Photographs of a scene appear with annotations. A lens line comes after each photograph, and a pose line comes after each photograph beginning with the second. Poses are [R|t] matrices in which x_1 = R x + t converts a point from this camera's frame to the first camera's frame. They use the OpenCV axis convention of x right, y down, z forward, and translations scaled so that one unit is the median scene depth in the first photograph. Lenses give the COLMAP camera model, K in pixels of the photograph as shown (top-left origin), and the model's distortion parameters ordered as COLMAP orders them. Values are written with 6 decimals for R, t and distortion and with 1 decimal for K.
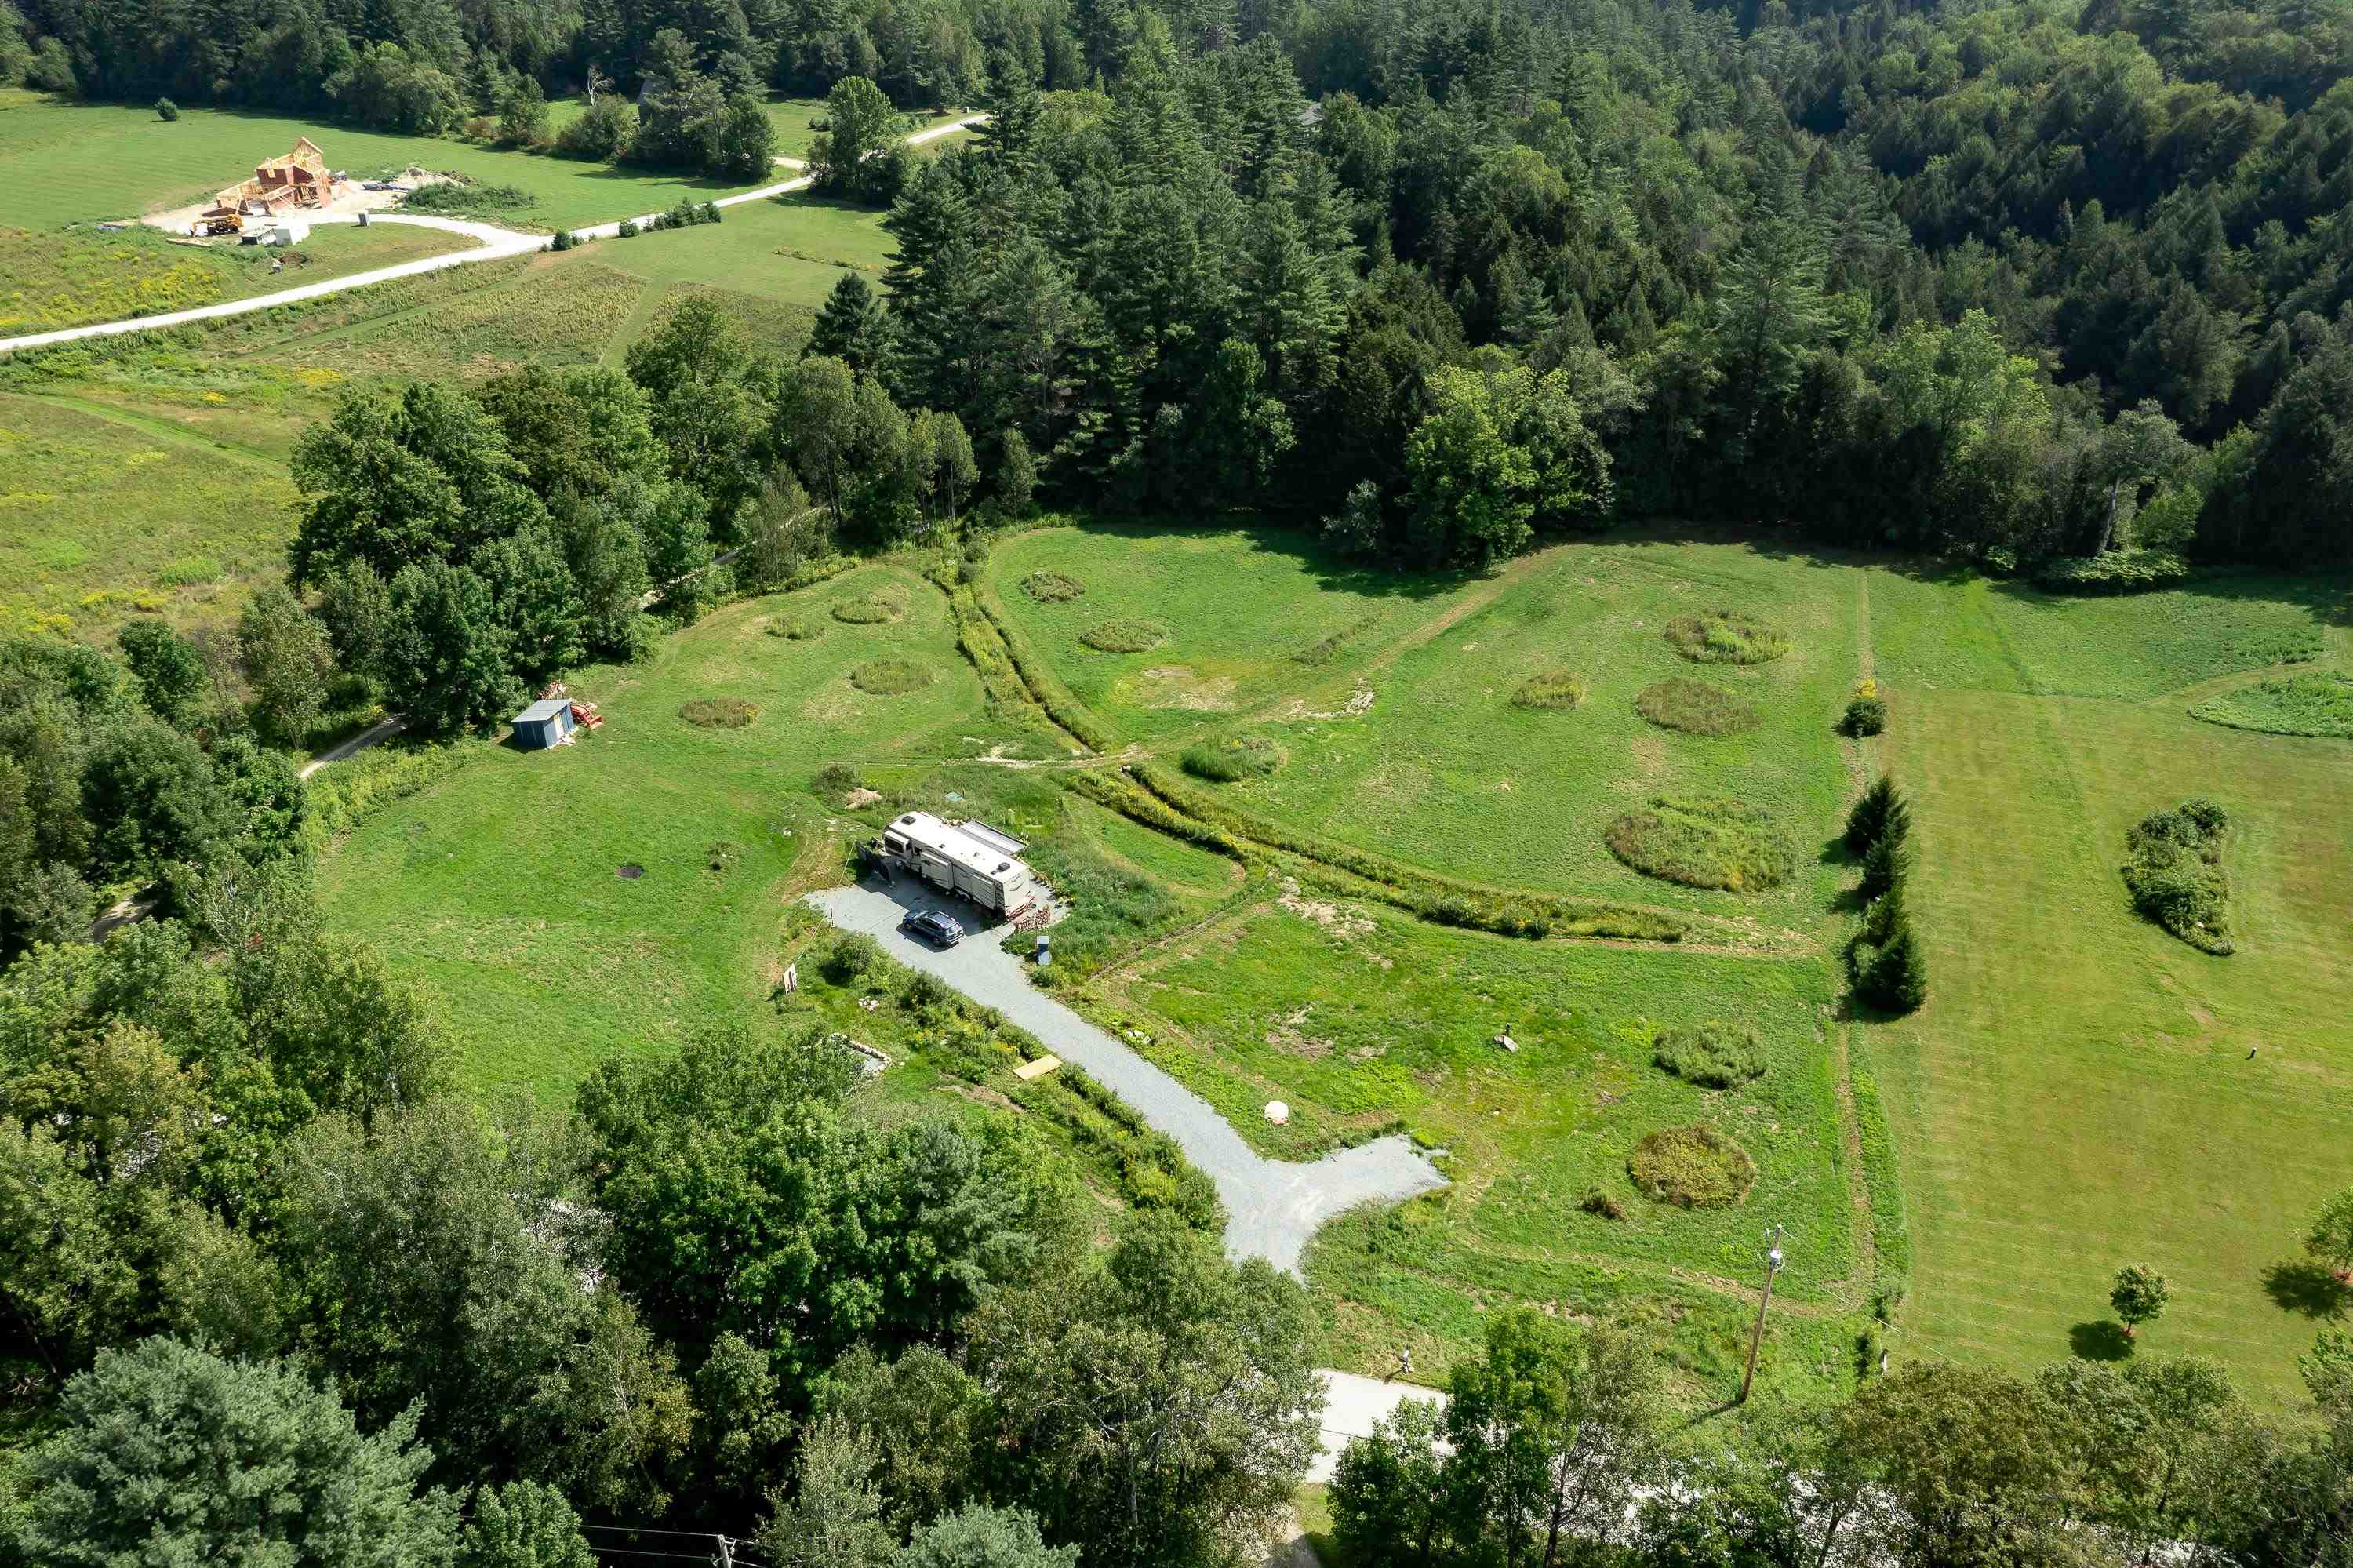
lens RADIAL K [[1850.7, 0, 1187.7], [0, 1850.7, 770.1], [0, 0, 1]] dist [-0.022663, 0.006395]
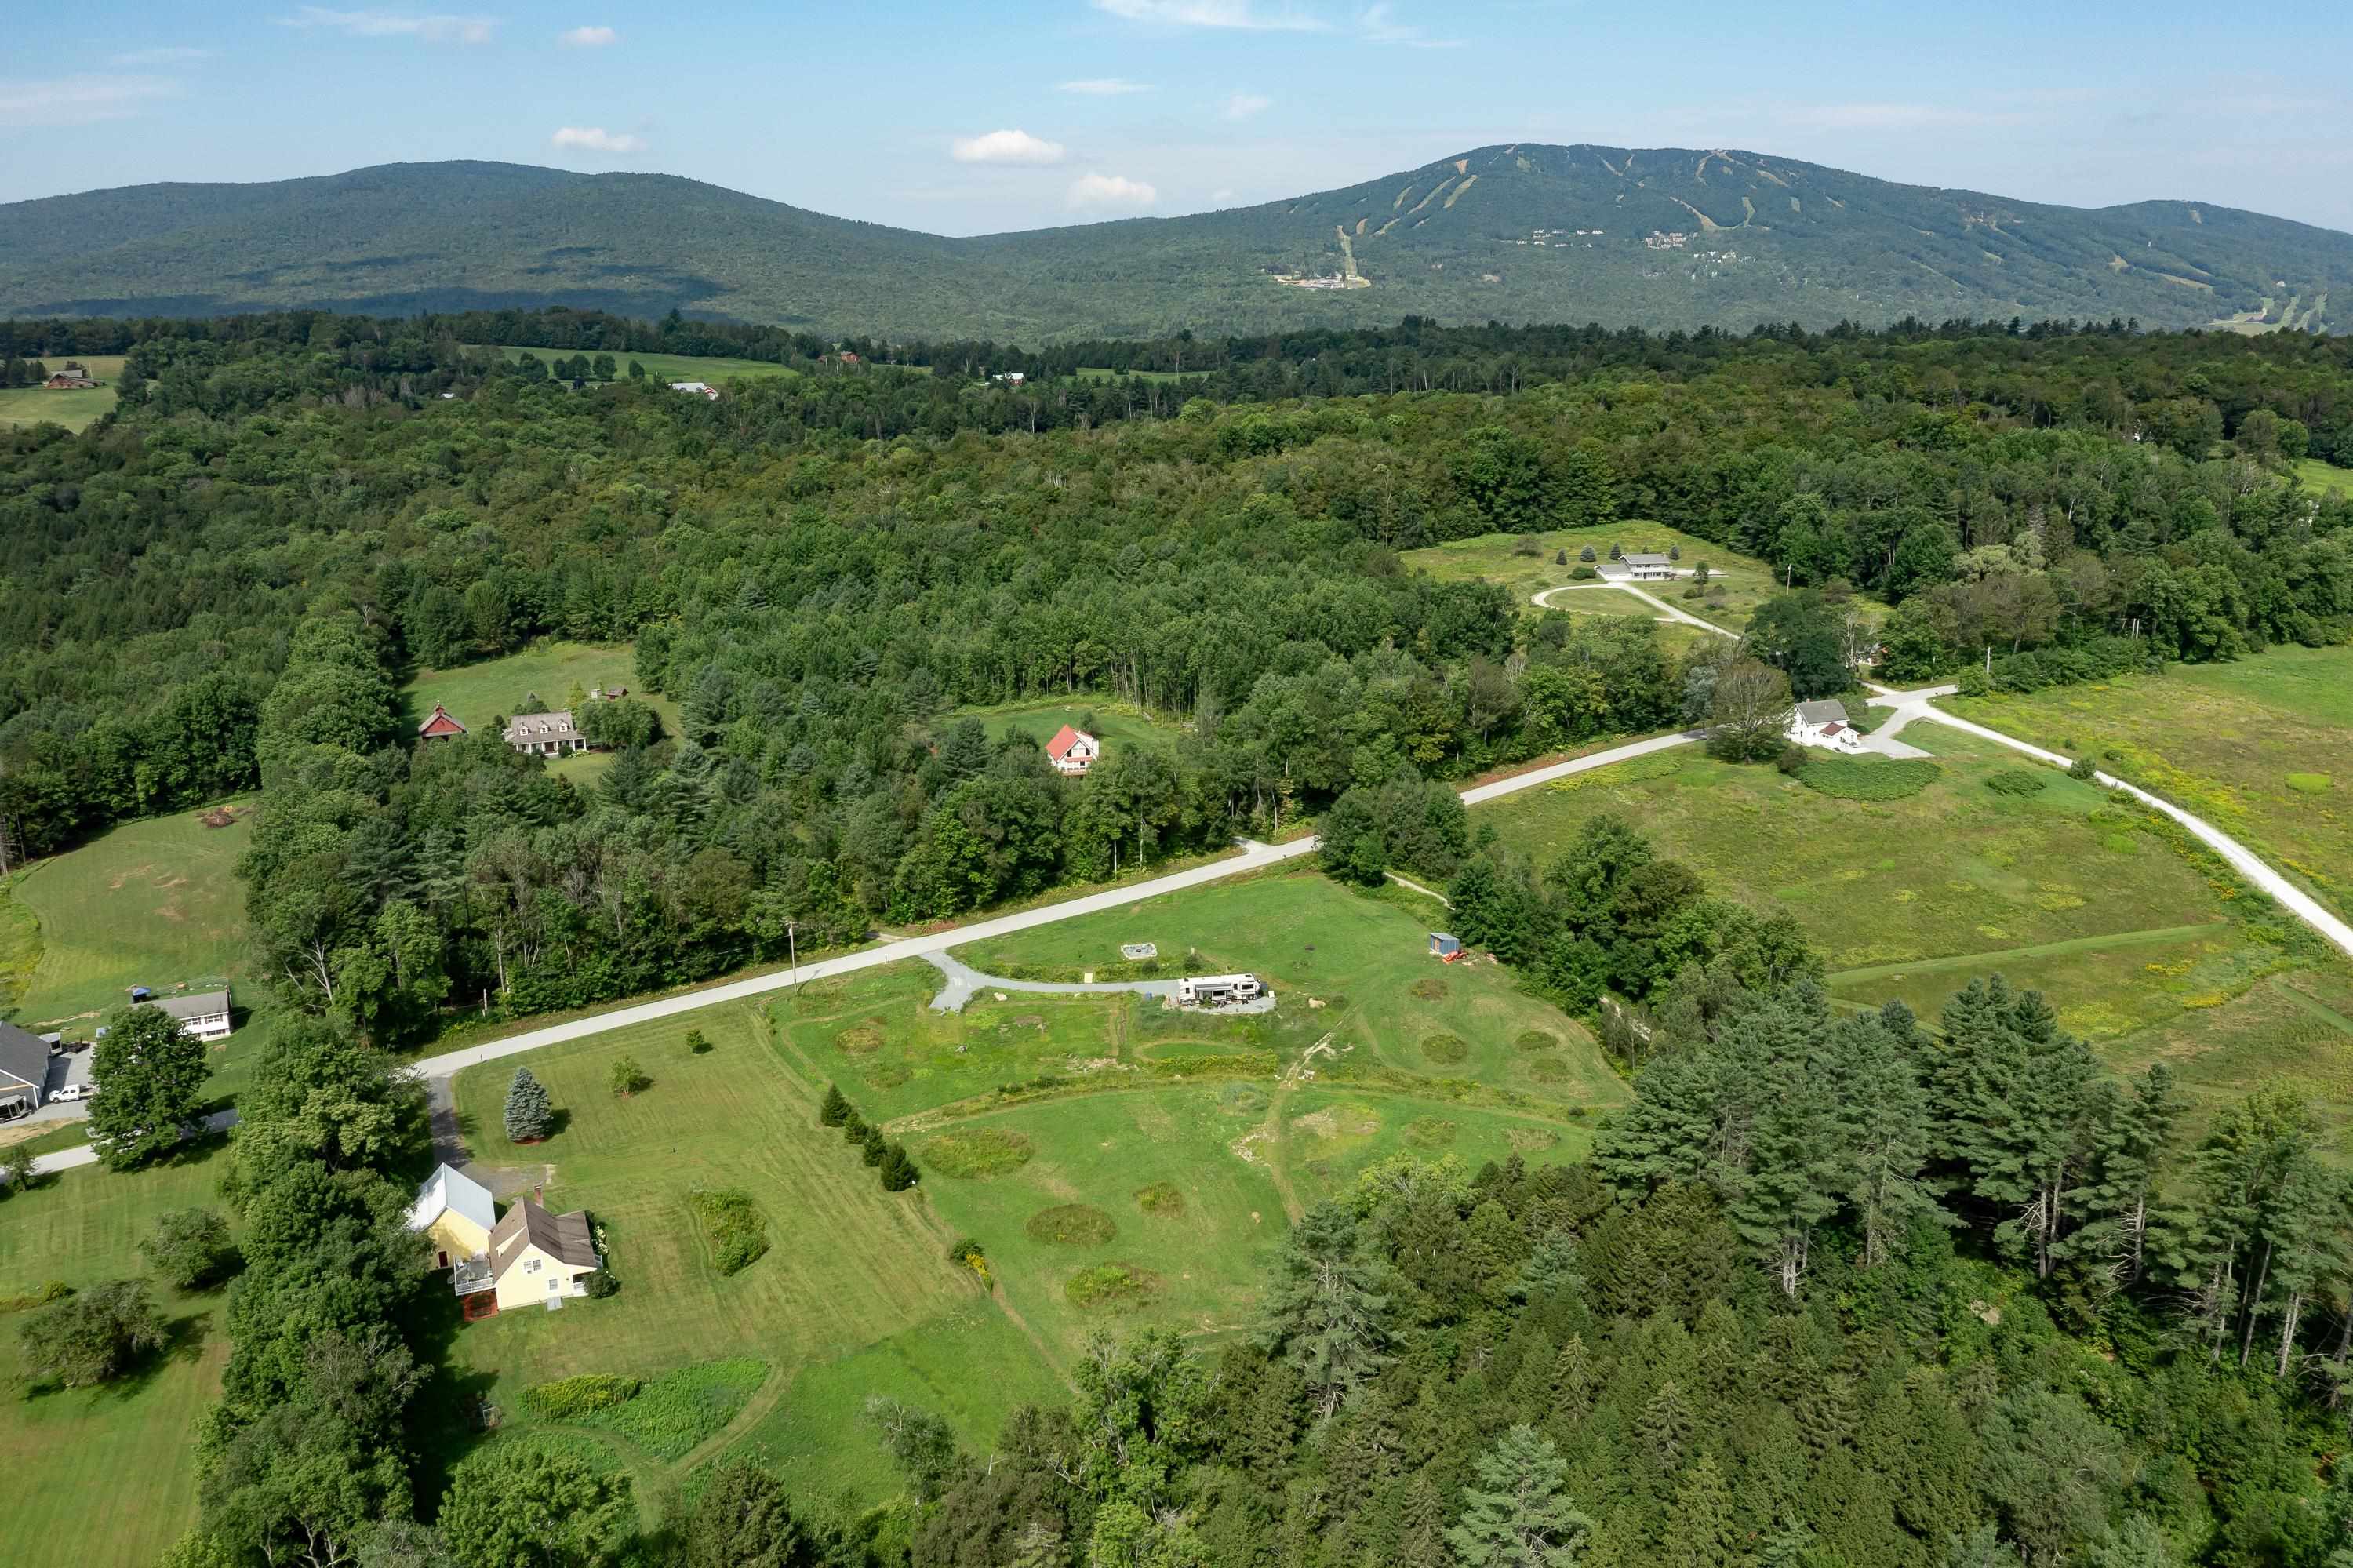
lens RADIAL K [[1850.7, 0, 1187.7], [0, 1850.7, 770.1], [0, 0, 1]] dist [-0.022663, 0.006395]
pose [[-0.676554, 0.194408, -0.710268, 1.055171], [-0.356982, 0.757026, 0.547243, -1.002326], [0.644080, 0.623792, -0.442769, 1.359489]]
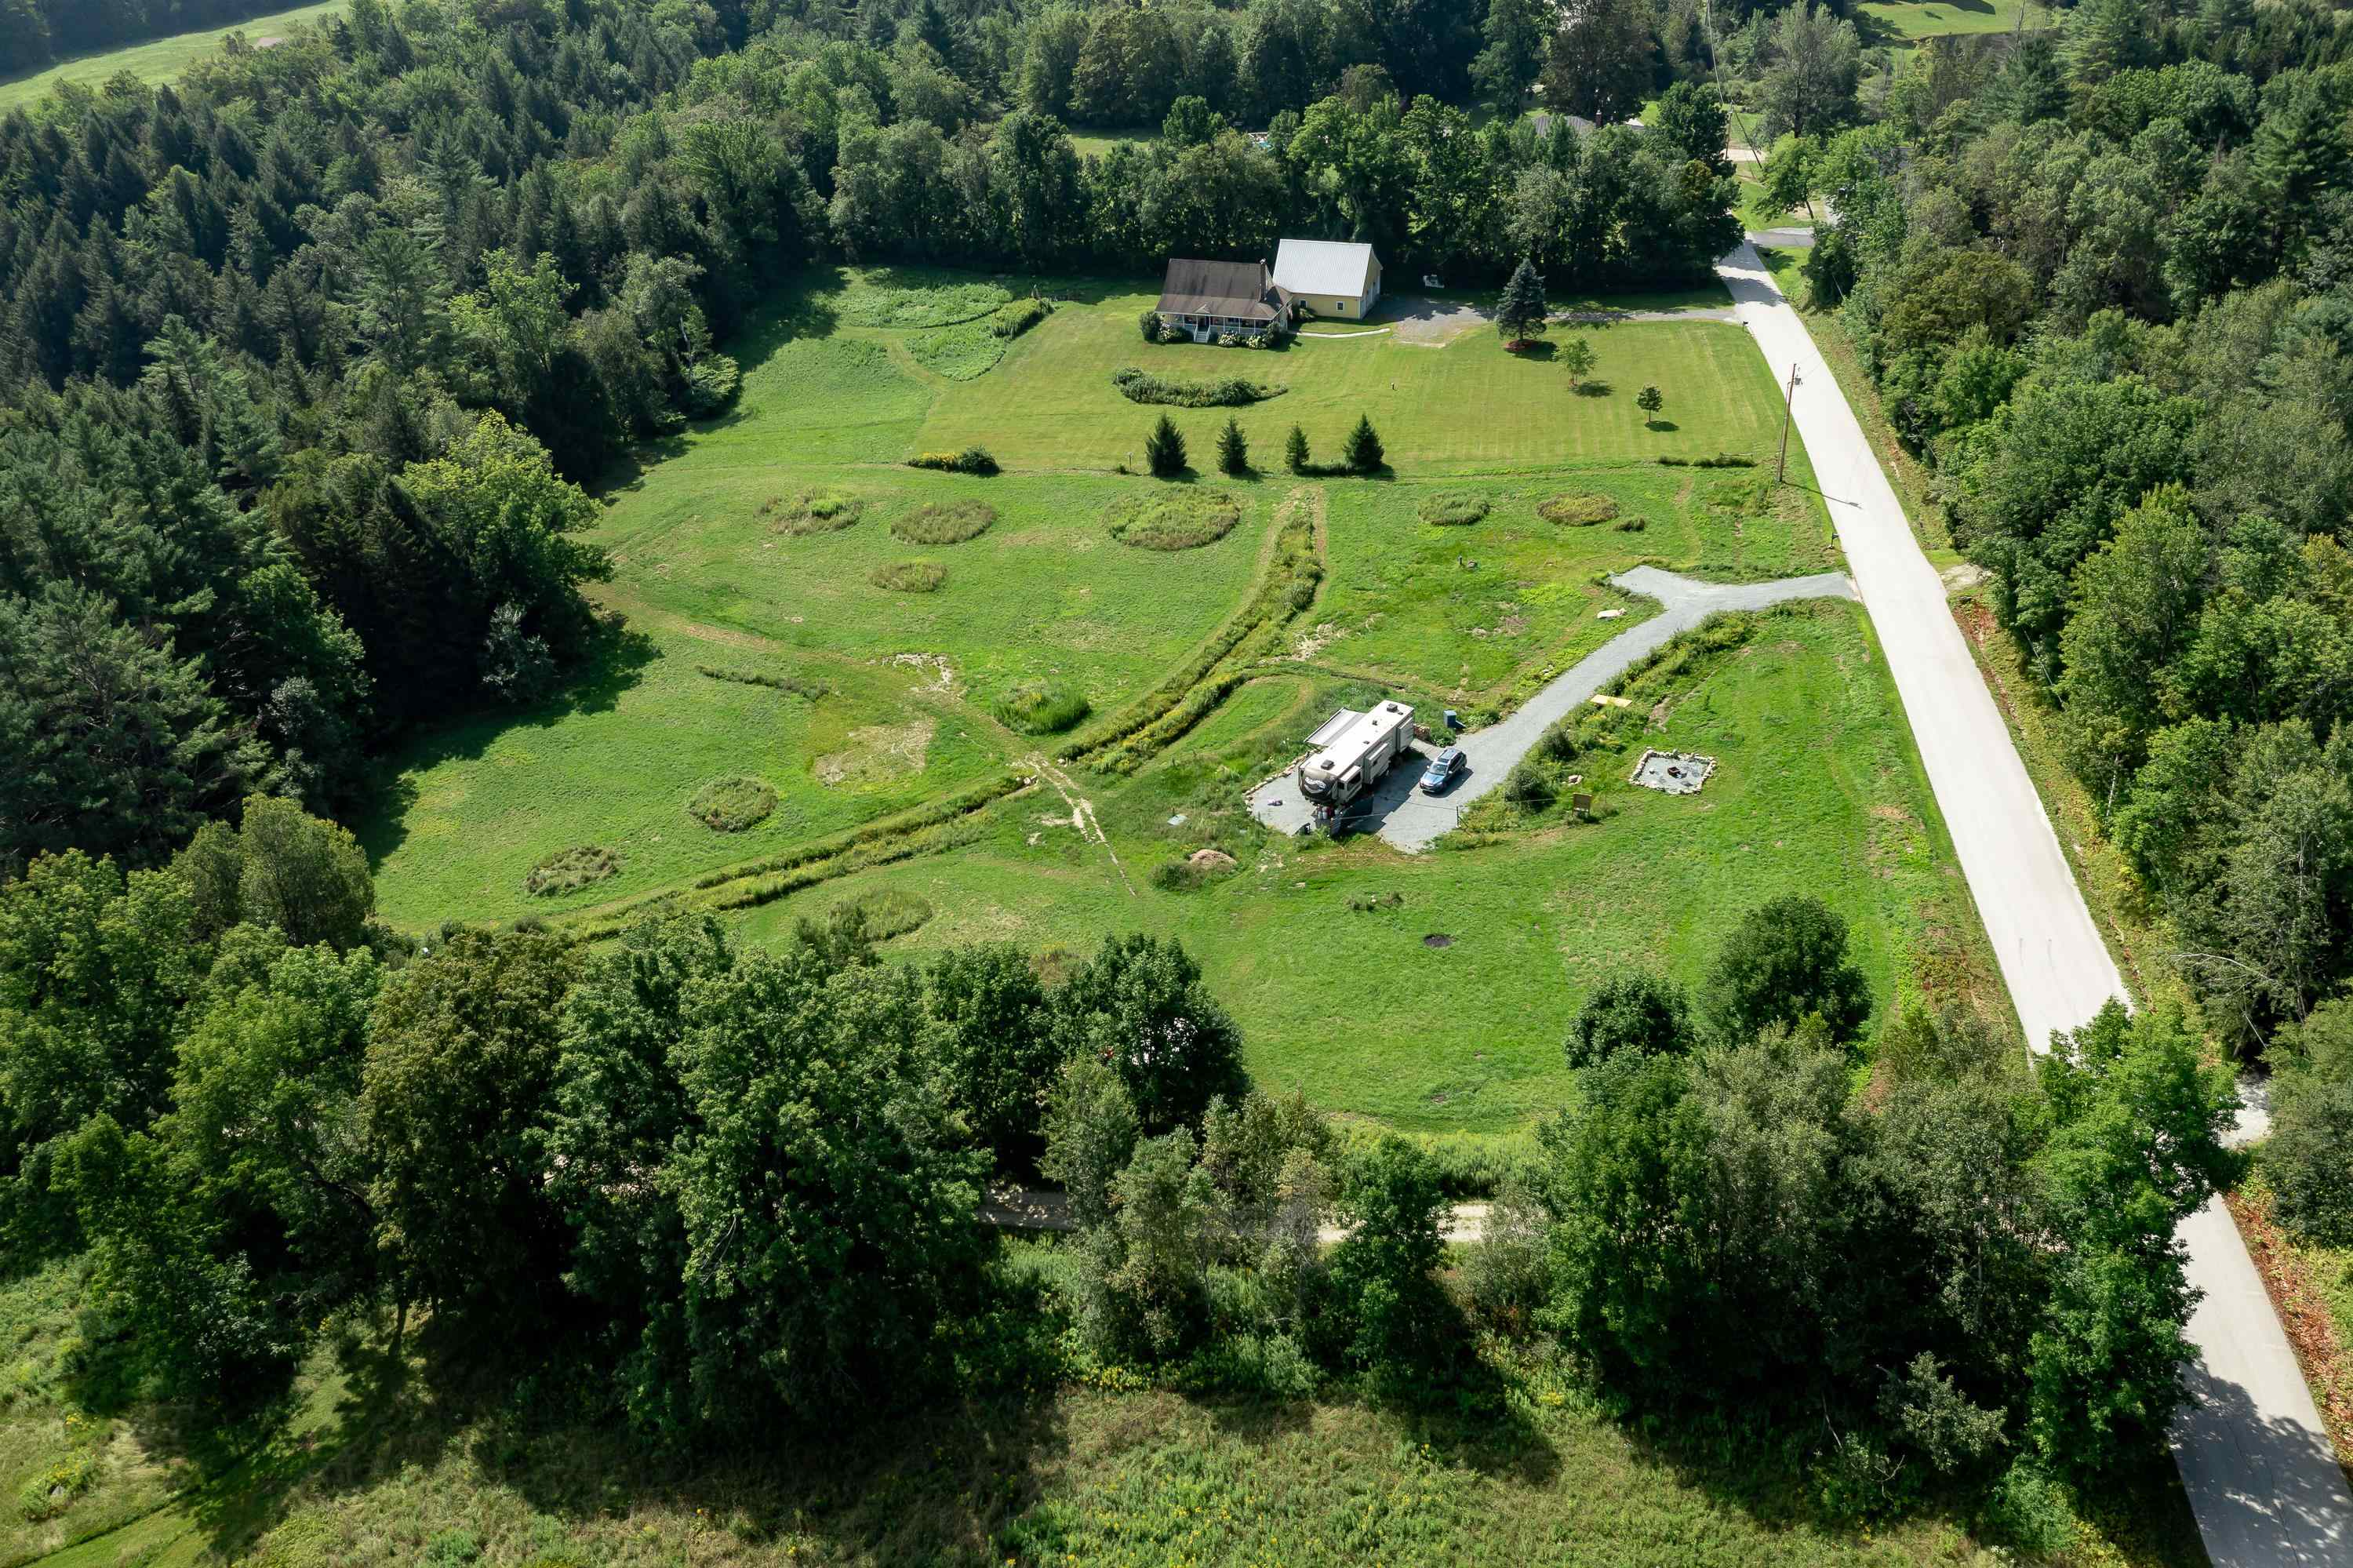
lens RADIAL K [[1941.8, 0, 1187.0], [0, 1941.8, 779.8], [0, 0, 1]] dist [-0.025106, -0.001116]
pose [[-0.108368, -0.494994, 0.862112, -0.800157], [0.541445, 0.697915, 0.468778, -0.378250], [-0.833723, 0.517586, 0.192381, 0.677634]]
